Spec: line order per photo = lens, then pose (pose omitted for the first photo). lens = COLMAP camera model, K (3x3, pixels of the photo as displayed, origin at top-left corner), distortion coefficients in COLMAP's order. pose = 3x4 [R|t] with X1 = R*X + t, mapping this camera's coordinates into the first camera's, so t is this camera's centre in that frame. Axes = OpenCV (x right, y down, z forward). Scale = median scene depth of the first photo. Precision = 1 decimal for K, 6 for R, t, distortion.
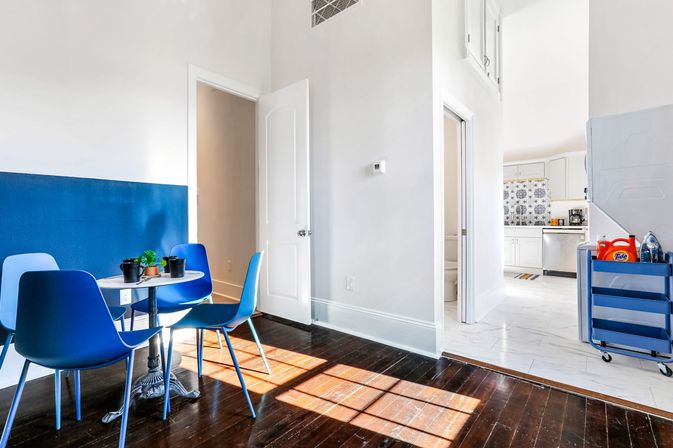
lens RADIAL K [[314.3, 0, 331.9], [0, 314.3, 223.0], [0, 0, 1]] dist [-0.001484, 0.000737]
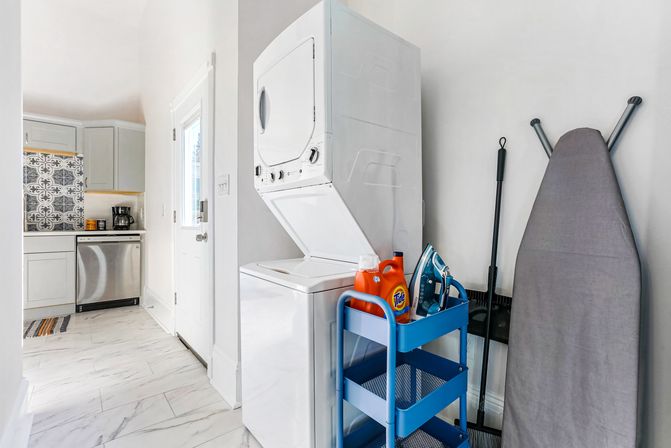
lens RADIAL K [[313.3, 0, 330.1], [0, 313.3, 221.1], [0, 0, 1]] dist [-0.001484, 0.000737]
pose [[0.173149, 0.010540, 0.984839, 0.159126], [0.009063, 0.999883, -0.012294, 0.001297], [-0.984854, 0.011054, 0.173034, 0.396150]]
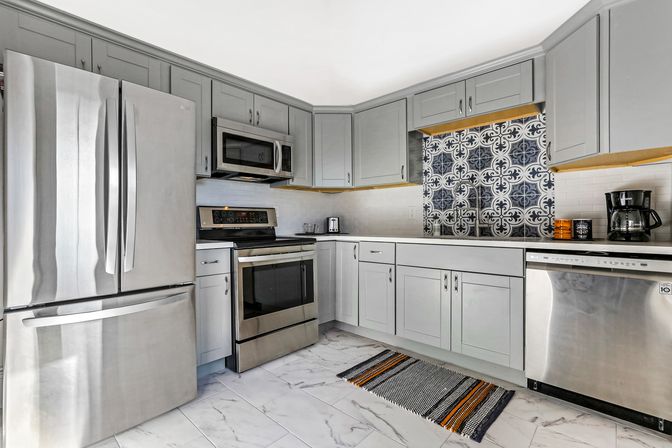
lens RADIAL K [[313.8, 0, 334.6], [0, 313.8, 219.3], [0, 0, 1]] dist [-0.001484, 0.000737]
pose [[0.999200, 0.002536, -0.039909, 0.454847], [-0.003225, 0.999847, -0.017210, -0.007114], [0.039859, 0.017325, 0.999055, 0.622848]]
